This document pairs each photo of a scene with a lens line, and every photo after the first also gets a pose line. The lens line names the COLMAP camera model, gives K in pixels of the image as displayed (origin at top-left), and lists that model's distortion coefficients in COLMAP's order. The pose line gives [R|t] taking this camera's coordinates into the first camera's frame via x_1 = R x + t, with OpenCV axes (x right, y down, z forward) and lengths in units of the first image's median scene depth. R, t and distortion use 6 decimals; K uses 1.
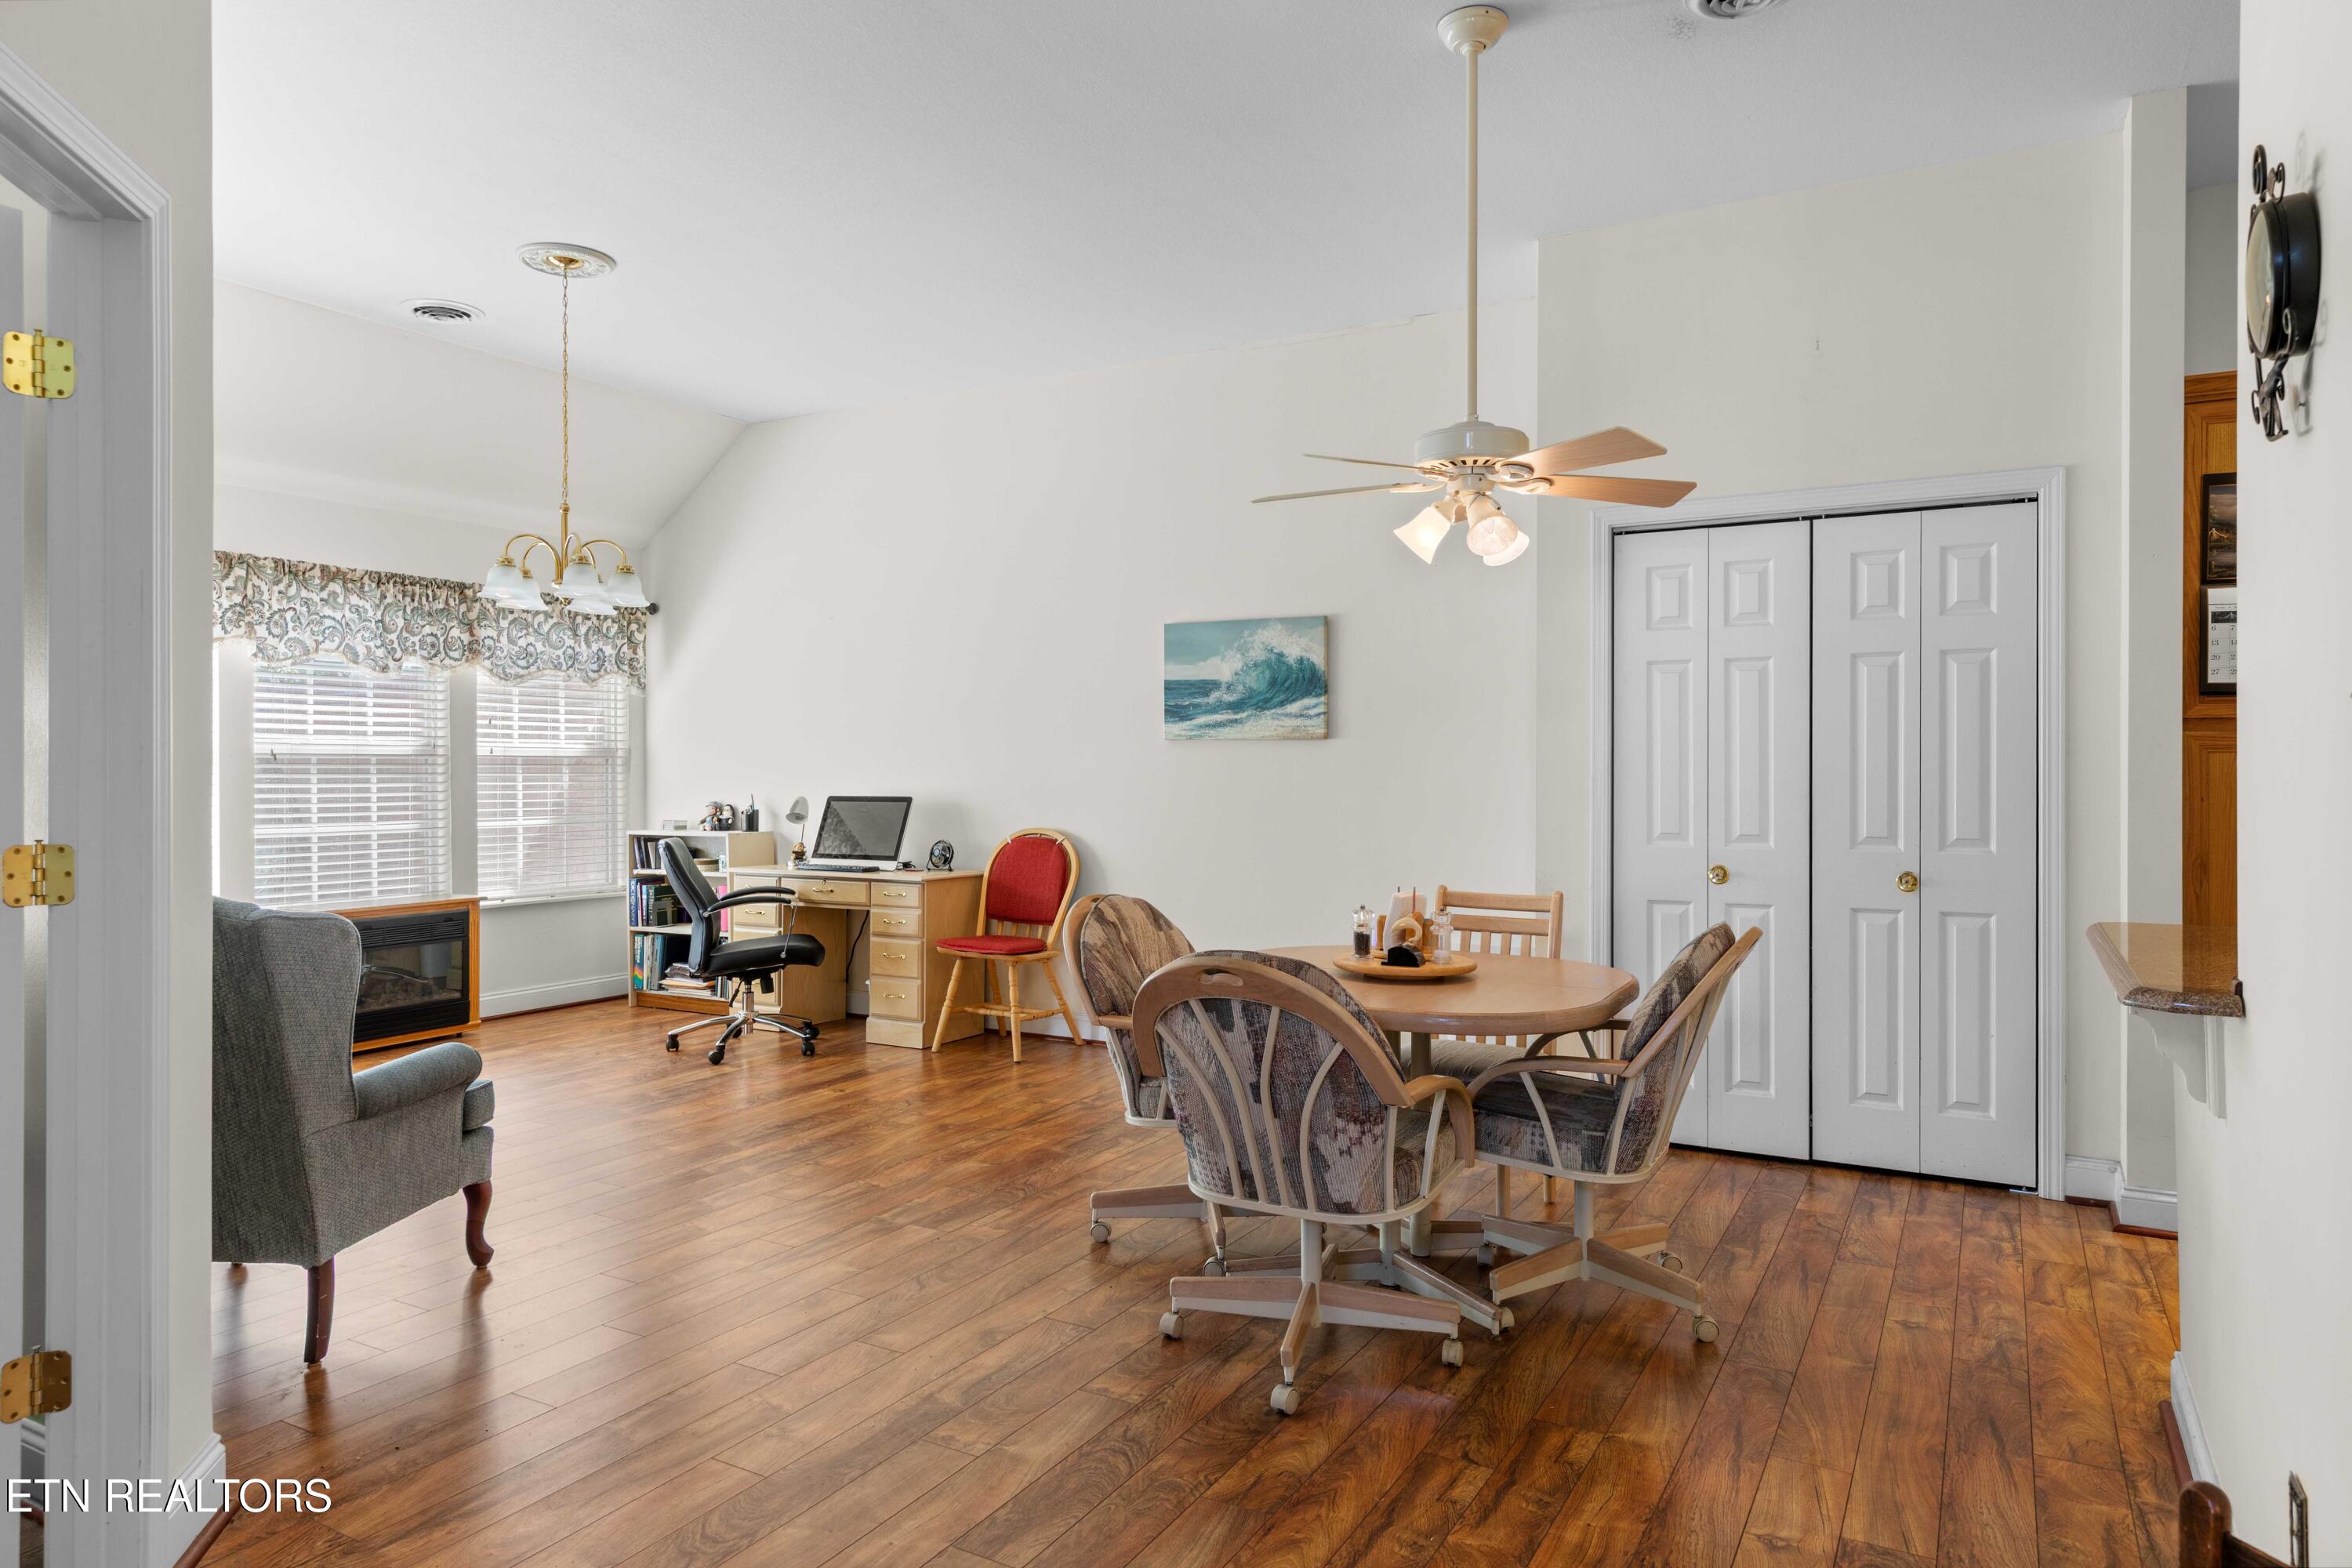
lens RADIAL K [[1439.2, 0, 1180.2], [0, 1439.2, 773.0], [0, 0, 1]] dist [0.003709, 0.000298]
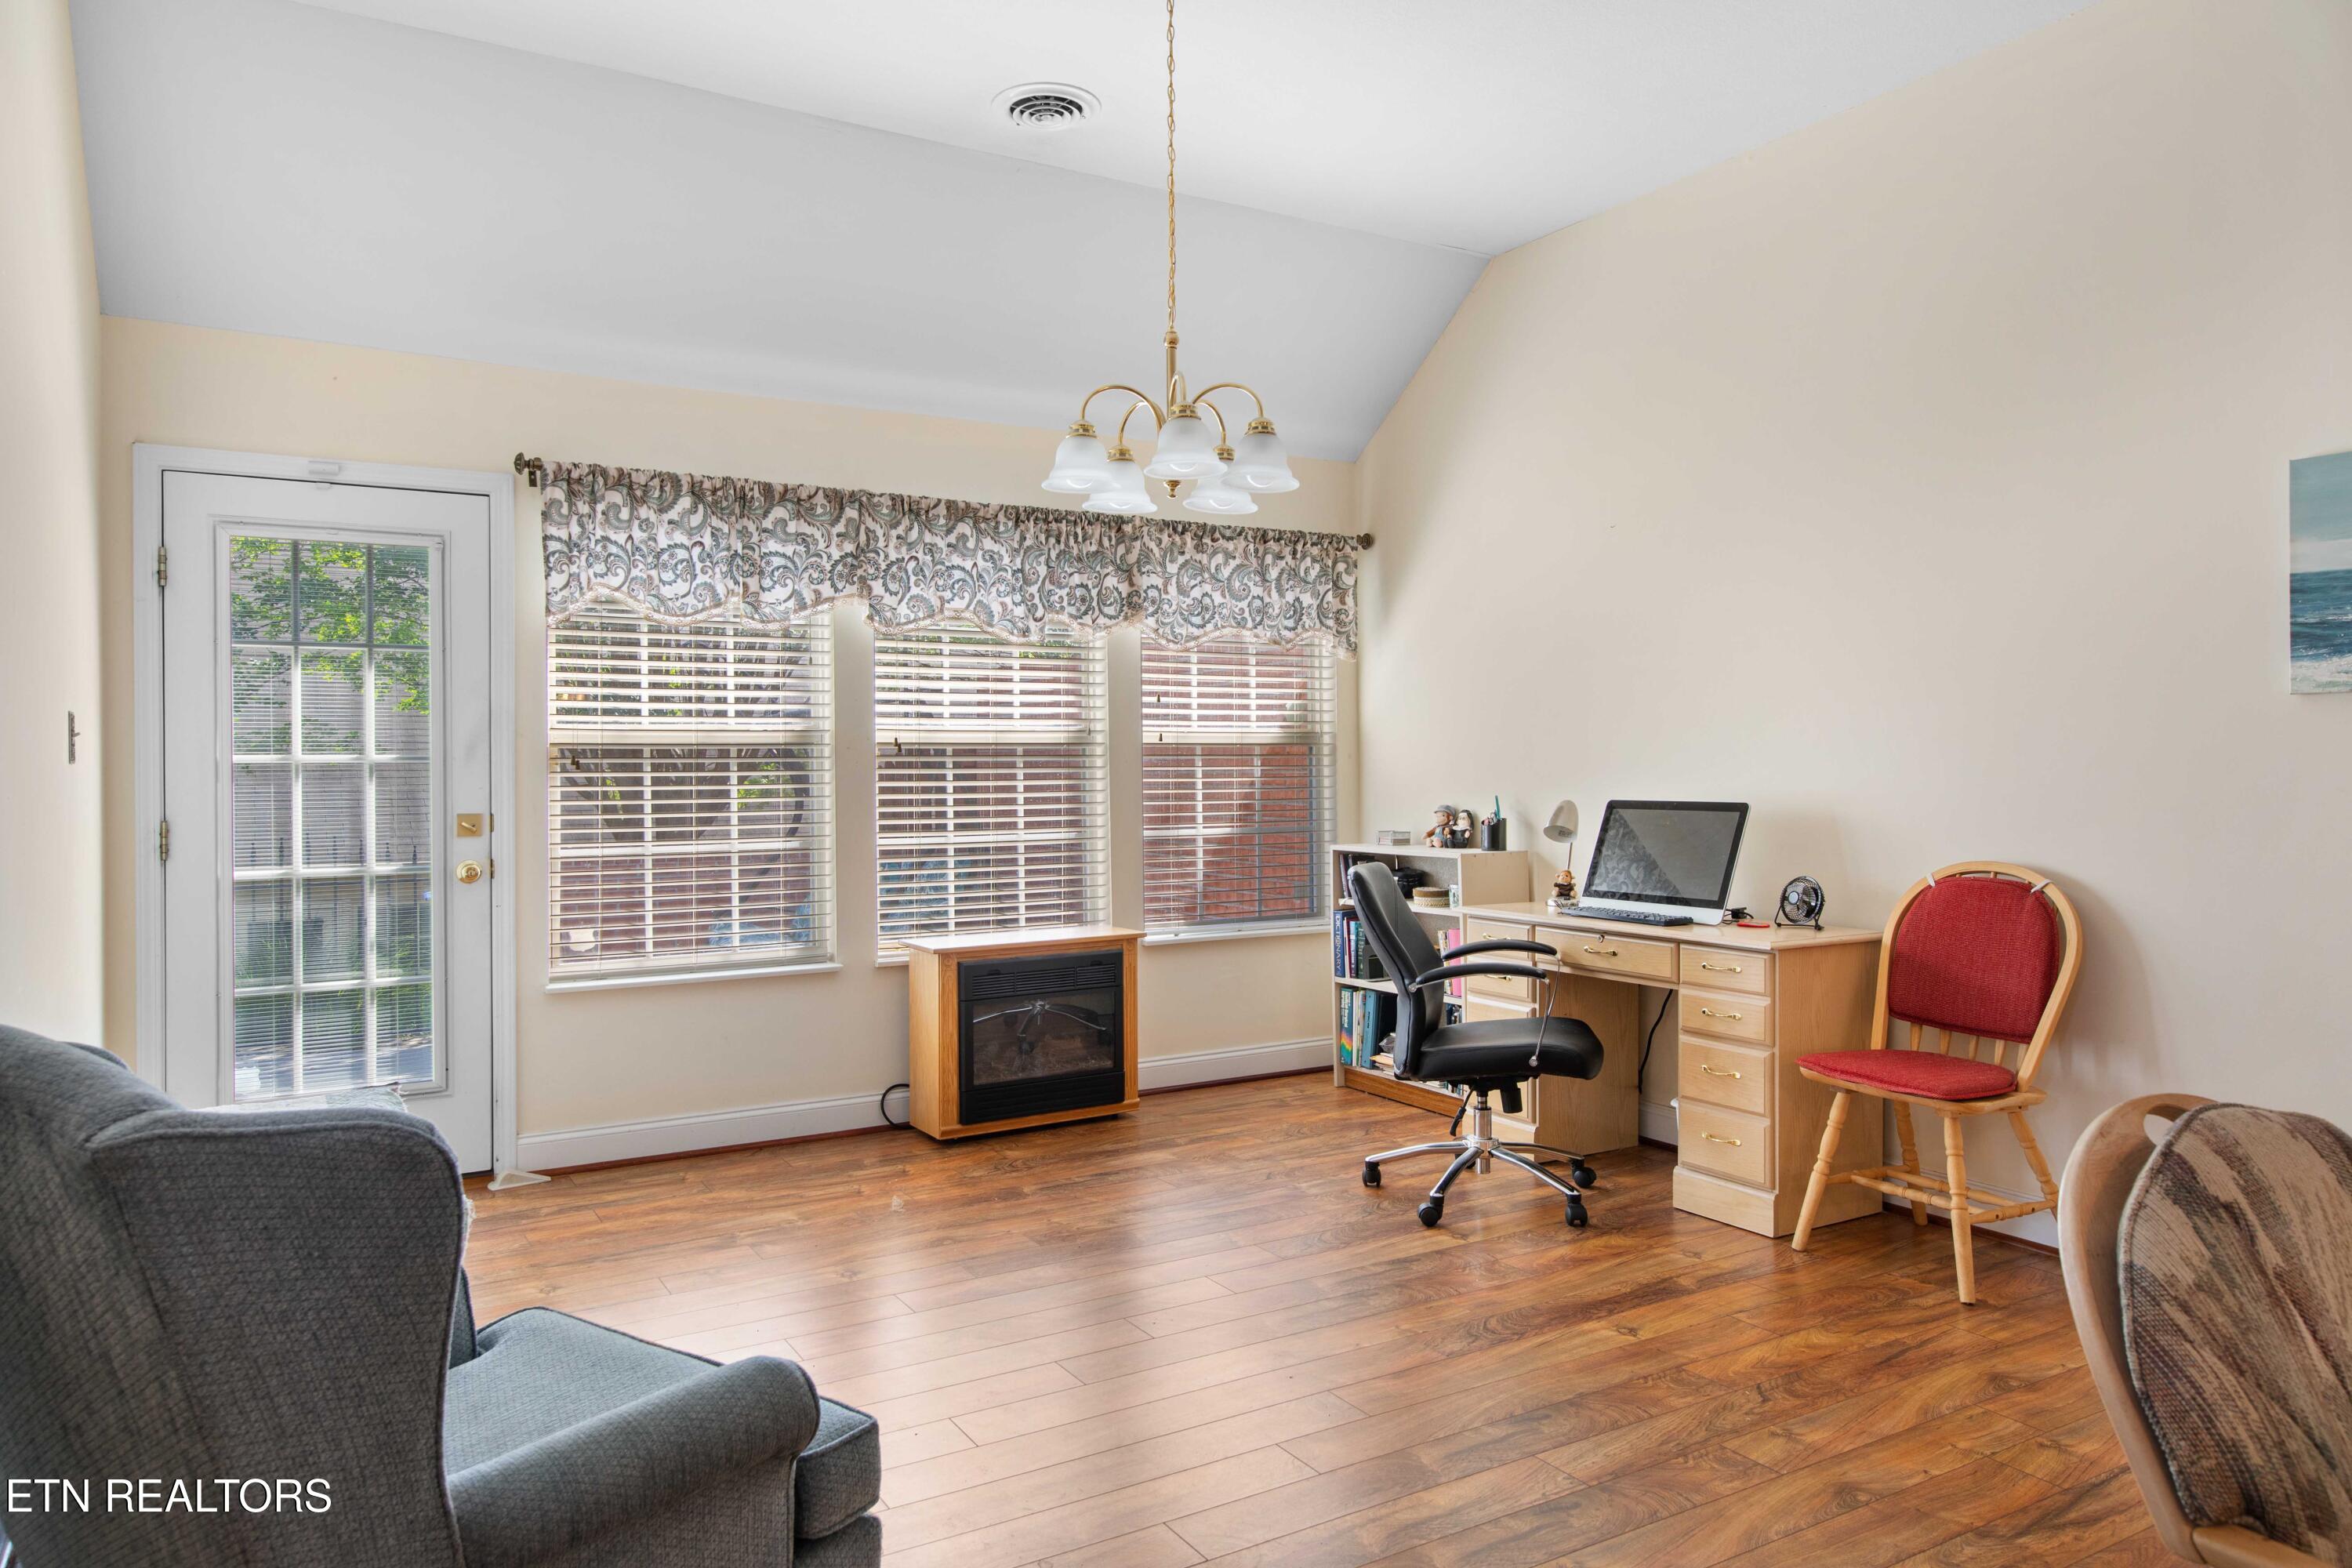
lens RADIAL K [[1520.5, 0, 1162.6], [0, 1520.5, 751.7], [0, 0, 1]] dist [0.002169, 0.000007]
pose [[0.862504, -0.009142, -0.505967, -0.076844], [0.005164, 0.999944, -0.009263, -0.000330], [0.506023, 0.005376, 0.862503, 0.333030]]
